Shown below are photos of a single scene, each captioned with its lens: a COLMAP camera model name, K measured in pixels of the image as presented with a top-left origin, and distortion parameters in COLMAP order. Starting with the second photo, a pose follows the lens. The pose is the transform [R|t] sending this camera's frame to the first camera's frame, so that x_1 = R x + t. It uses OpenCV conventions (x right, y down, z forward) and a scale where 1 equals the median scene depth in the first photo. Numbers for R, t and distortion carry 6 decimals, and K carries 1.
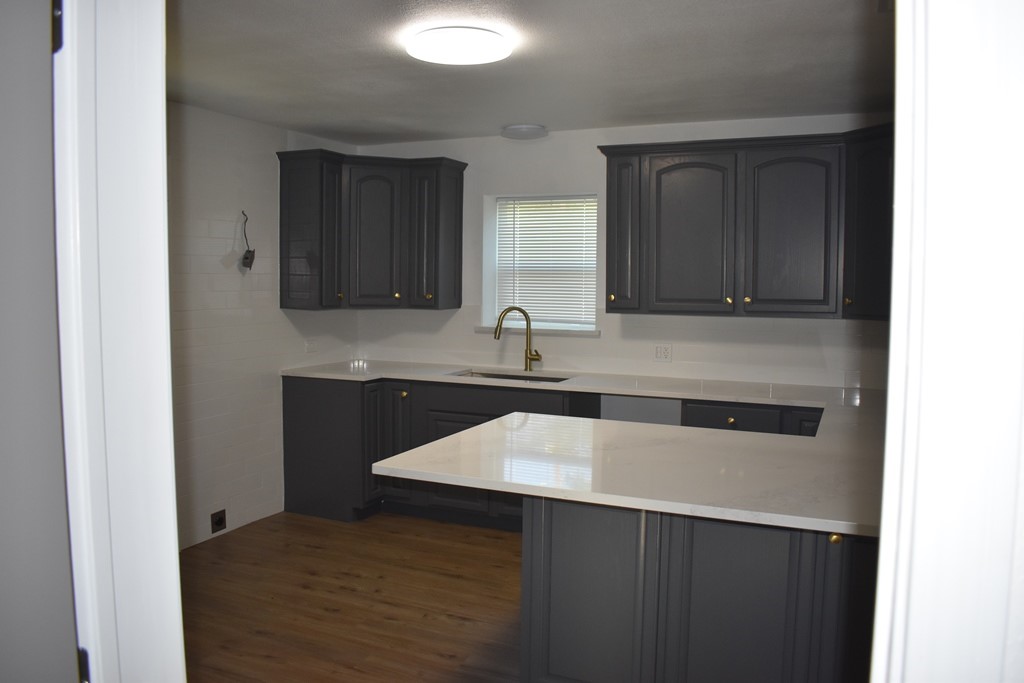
lens RADIAL K [[806.4, 0, 513.1], [0, 806.4, 340.3], [0, 0, 1]] dist [-0.097605, 0.013483]
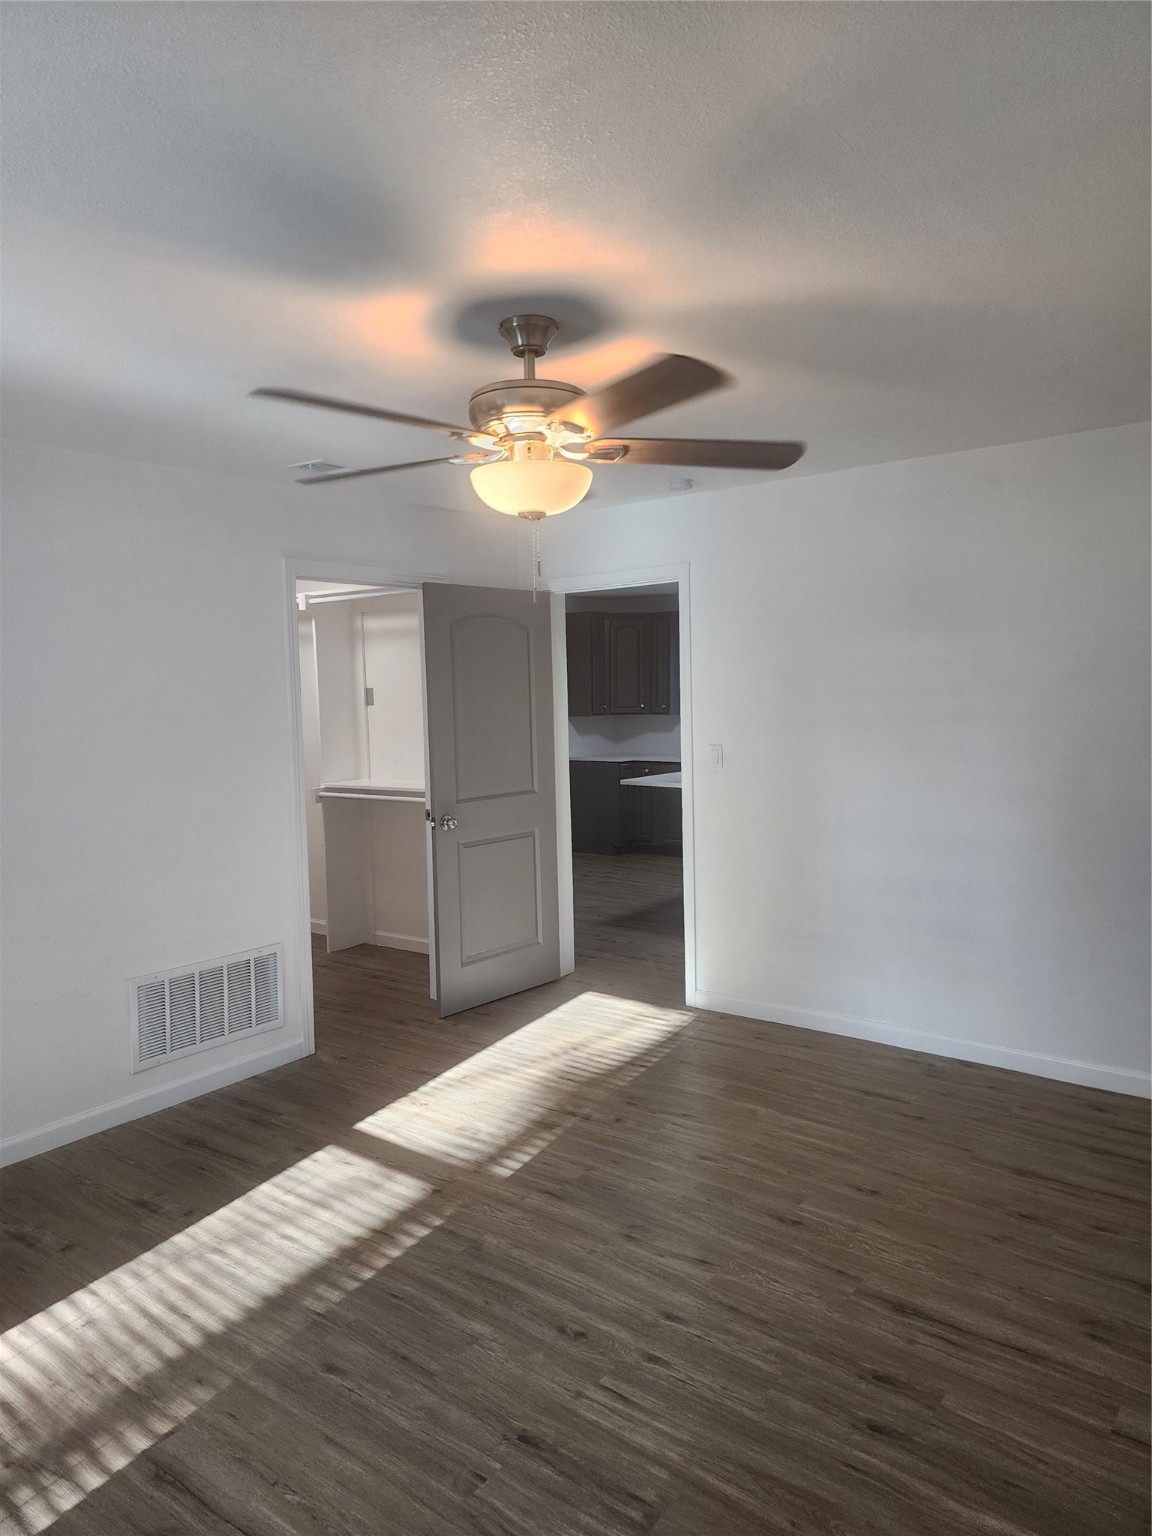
lens RADIAL K [[1013.9, 0, 577.2], [0, 1013.9, 785.7], [0, 0, 1]] dist [0.086940, -0.081280]
pose [[0.972439, -0.002568, -0.233142, 0.188074], [0.006943, 0.999815, 0.017945, 0.060980], [0.233053, -0.019069, 0.972277, -0.914993]]
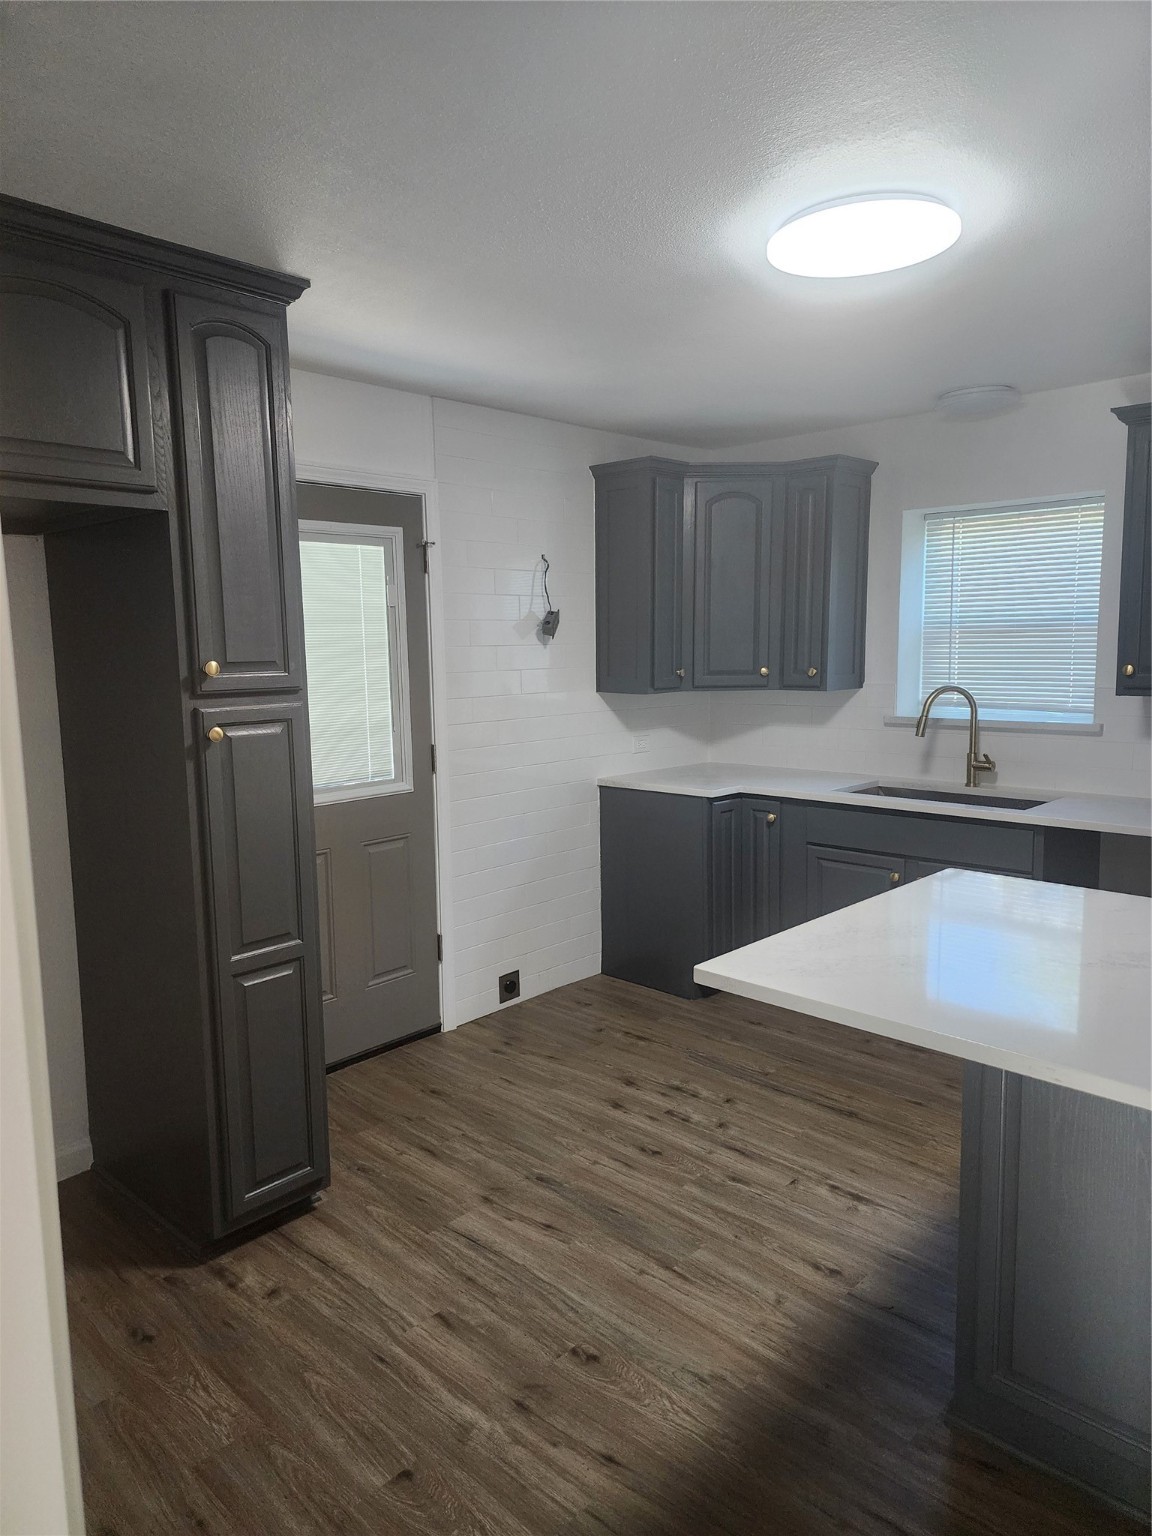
lens RADIAL K [[1031.6, 0, 572.6], [0, 1031.6, 771.5], [0, 0, 1]] dist [0.082744, -0.078327]
pose [[0.941887, 0.017864, -0.335454, -0.002159], [-0.001059, 0.998738, 0.050212, -0.015802], [0.335927, -0.046939, 0.940718, 0.128875]]
